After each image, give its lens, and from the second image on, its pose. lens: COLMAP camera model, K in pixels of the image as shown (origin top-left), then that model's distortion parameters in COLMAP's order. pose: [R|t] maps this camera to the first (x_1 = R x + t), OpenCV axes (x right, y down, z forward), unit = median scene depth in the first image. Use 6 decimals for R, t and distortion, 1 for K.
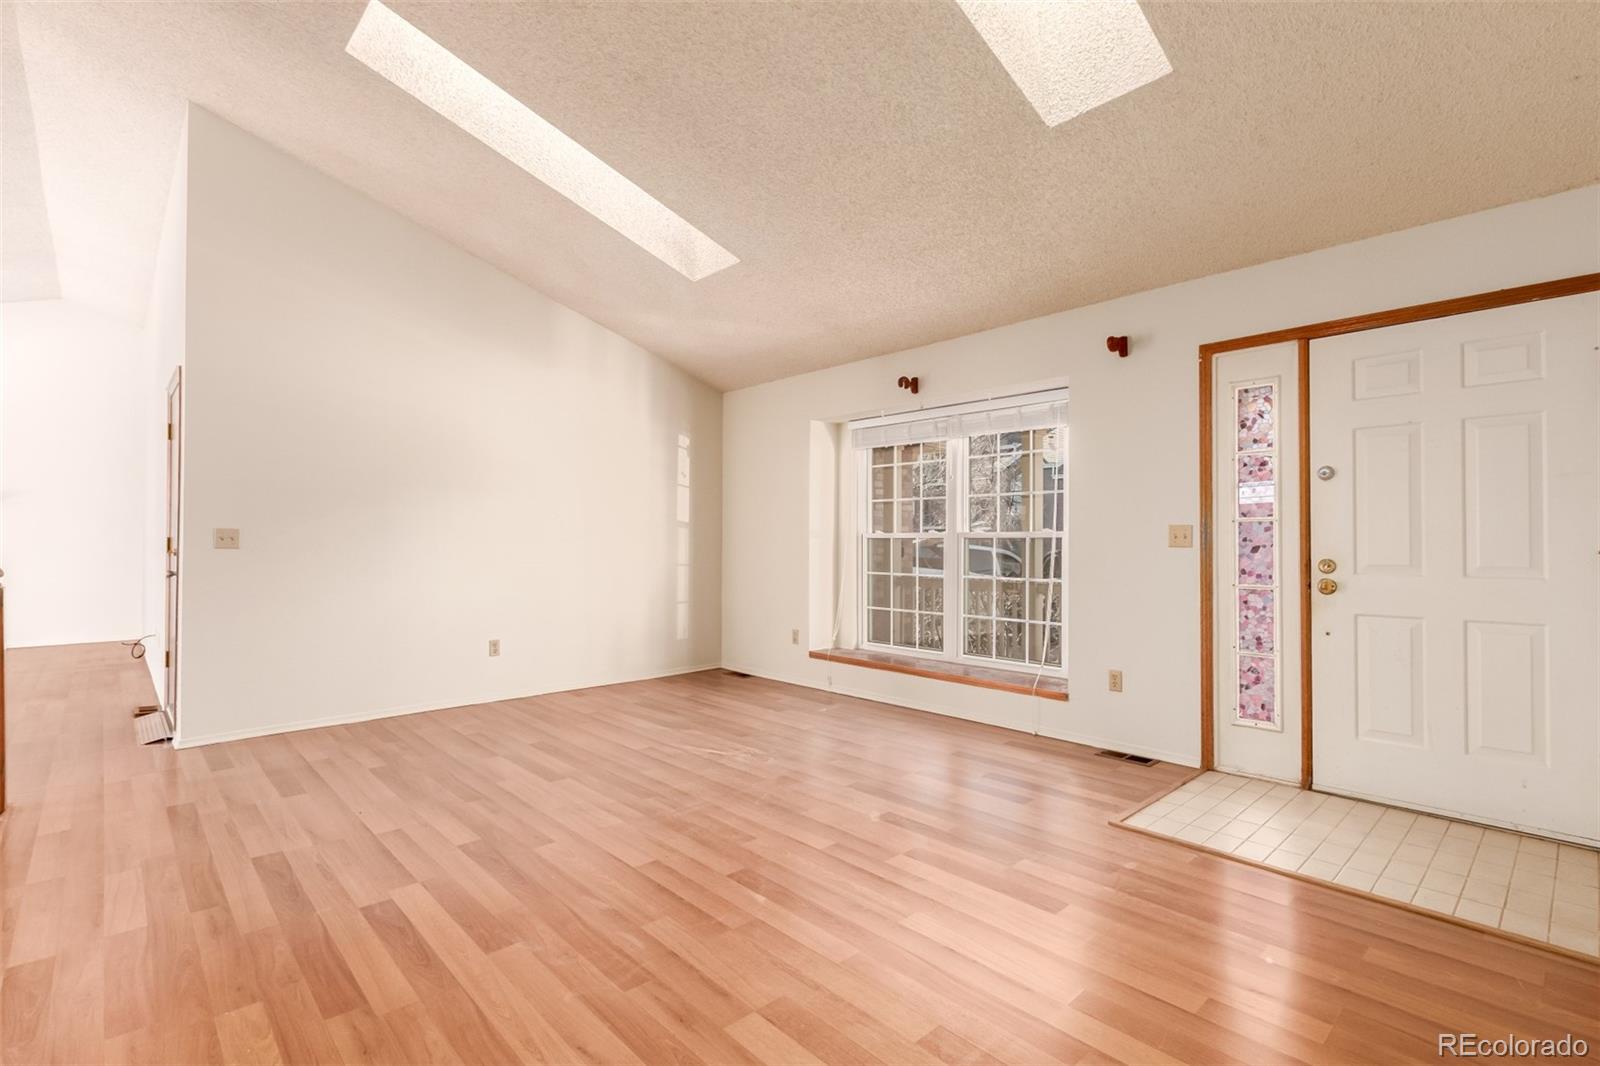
lens RADIAL K [[737.0, 0, 795.9], [0, 737.0, 532.8], [0, 0, 1]] dist [0.002775, 0.000317]
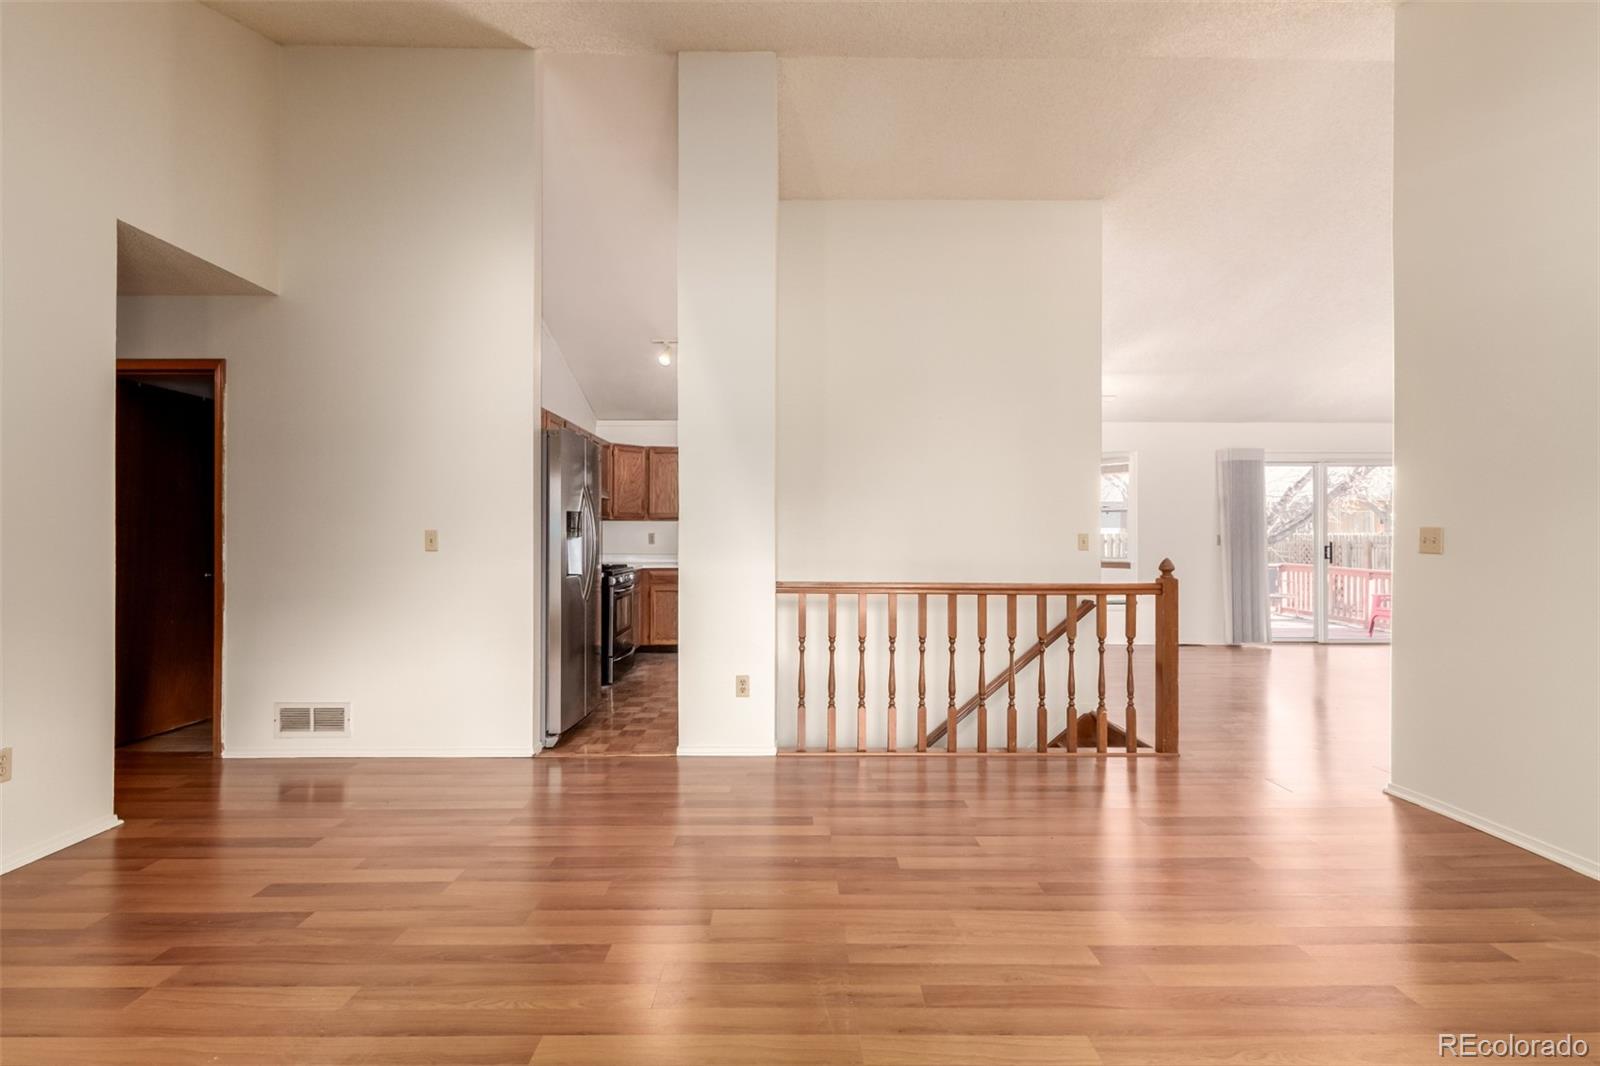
lens RADIAL K [[737.0, 0, 795.7], [0, 737.0, 529.0], [0, 0, 1]] dist [0.002775, 0.000317]
pose [[-0.680307, -0.011825, -0.732832, 0.352772], [0.000423, 0.999863, -0.016526, 0.010360], [0.732928, -0.011553, -0.680209, 1.603880]]
